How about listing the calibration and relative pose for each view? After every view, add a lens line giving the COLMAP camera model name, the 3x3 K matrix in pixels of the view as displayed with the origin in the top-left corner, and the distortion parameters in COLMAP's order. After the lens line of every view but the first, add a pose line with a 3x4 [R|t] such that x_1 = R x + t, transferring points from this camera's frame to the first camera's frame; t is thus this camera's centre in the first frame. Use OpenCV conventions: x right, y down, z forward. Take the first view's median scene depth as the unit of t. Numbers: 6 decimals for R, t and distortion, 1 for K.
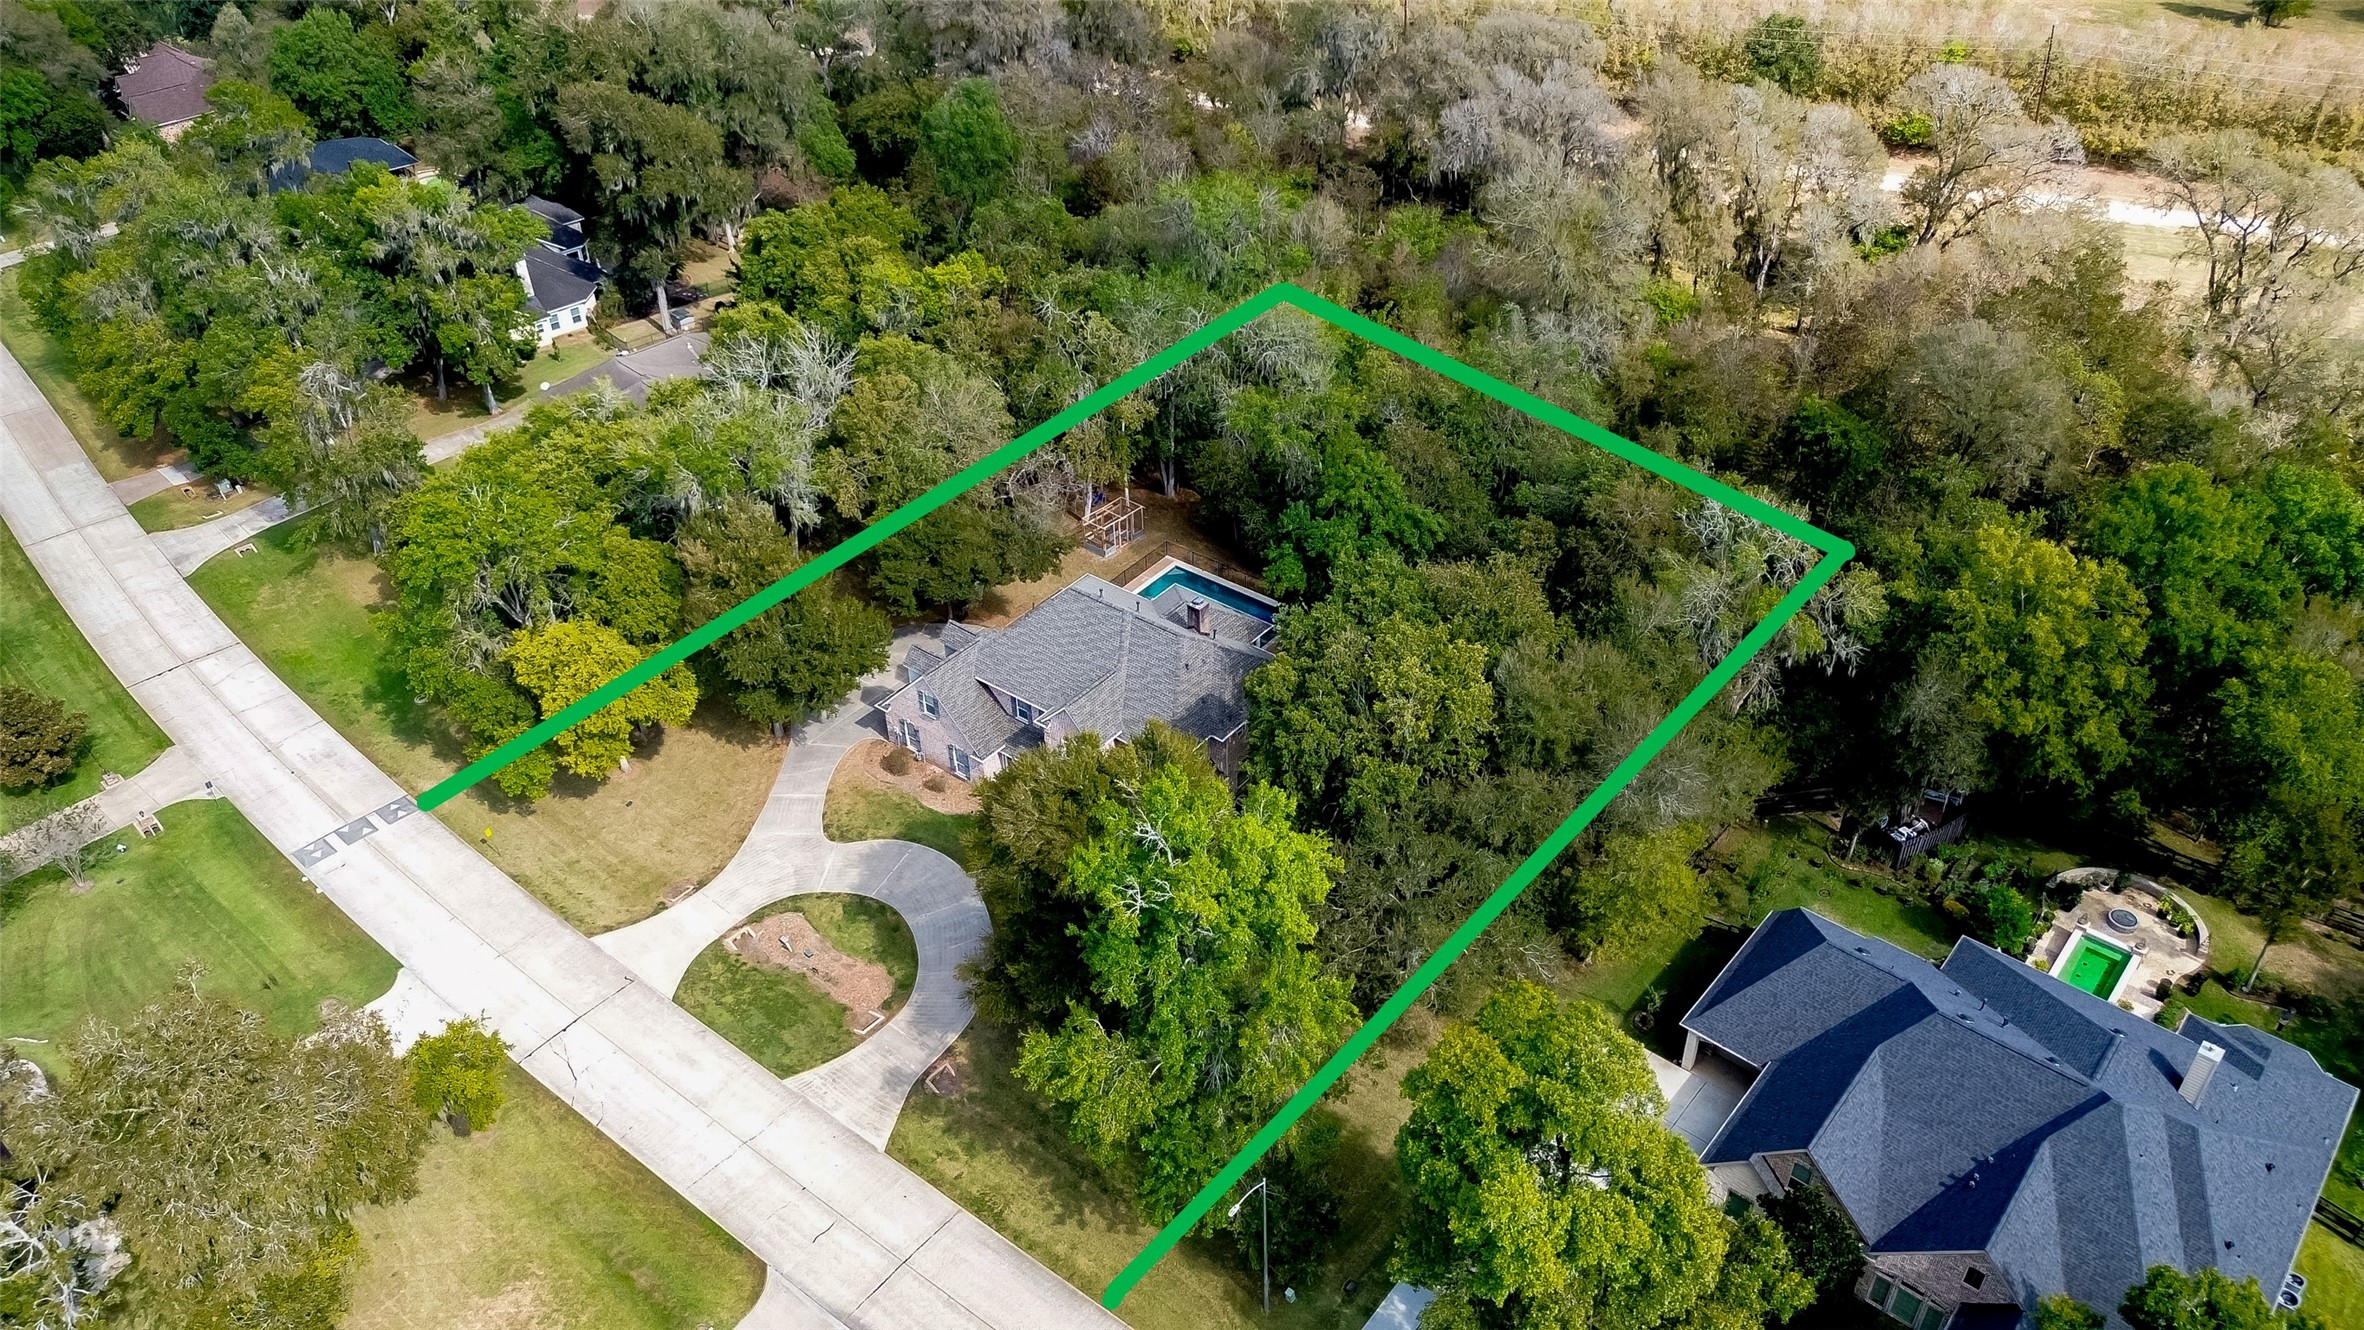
lens RADIAL K [[1706.5, 0, 1186.7], [0, 1706.5, 658.6], [0, 0, 1]] dist [0.065578, -0.025800]
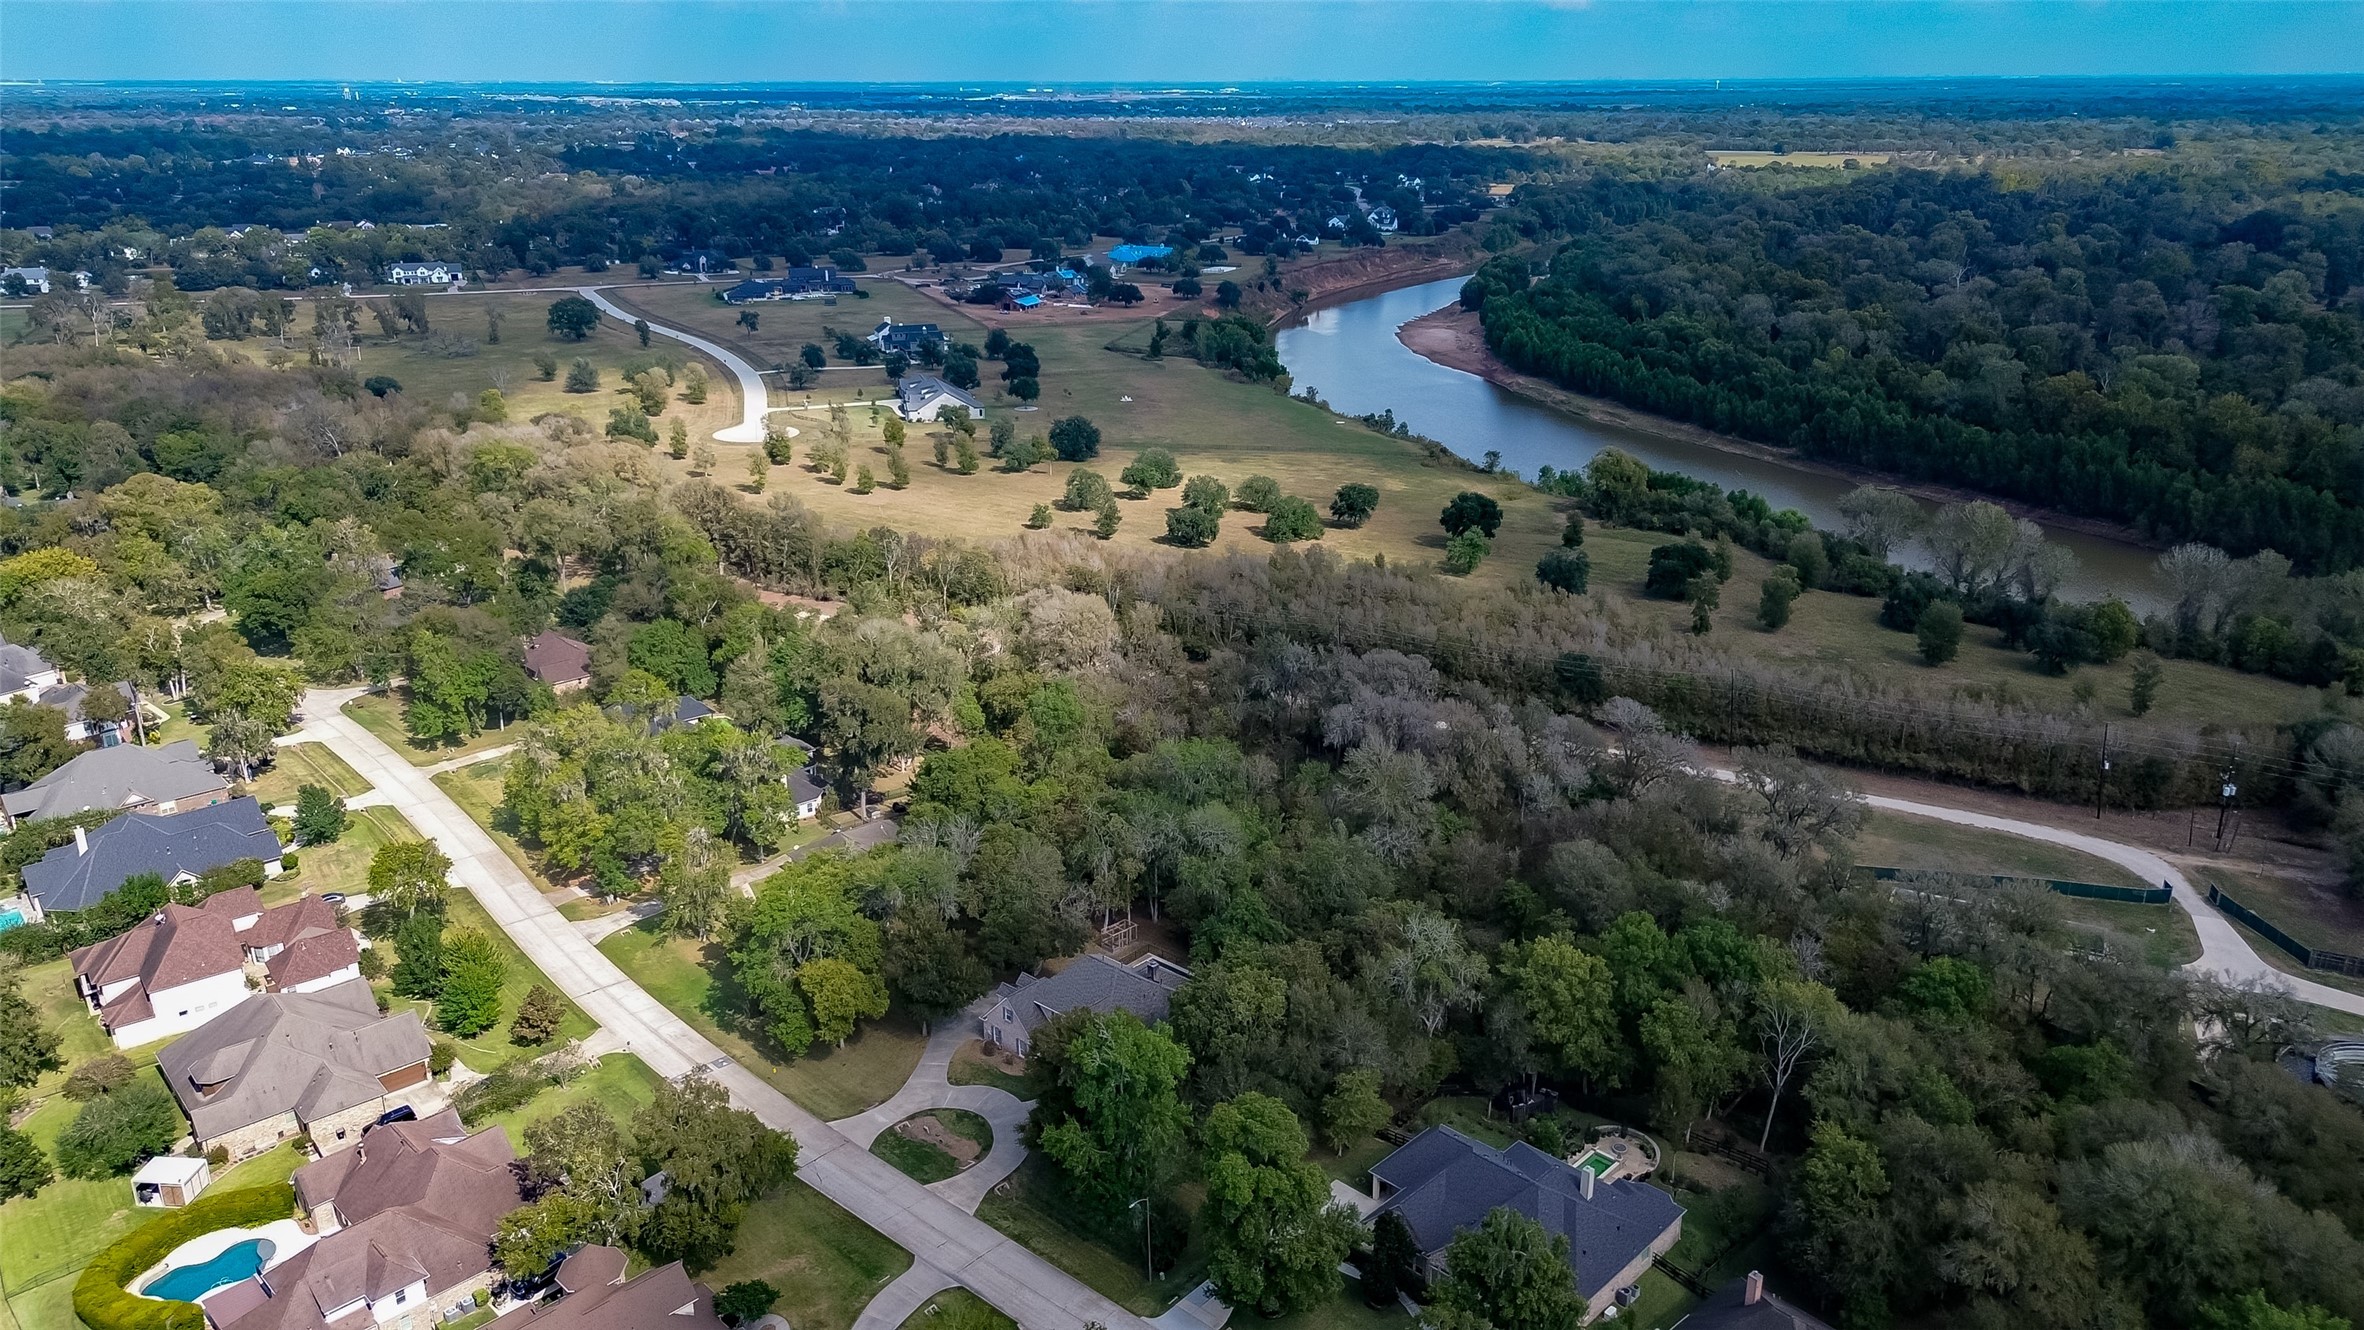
lens RADIAL K [[1706.5, 0, 1182.9], [0, 1706.5, 658.9], [0, 0, 1]] dist [0.065578, -0.025800]
pose [[0.998044, 0.035580, -0.051400, 0.110044], [-0.049131, 0.954842, -0.293025, 0.174831], [0.038653, 0.294977, 0.954722, -0.808019]]
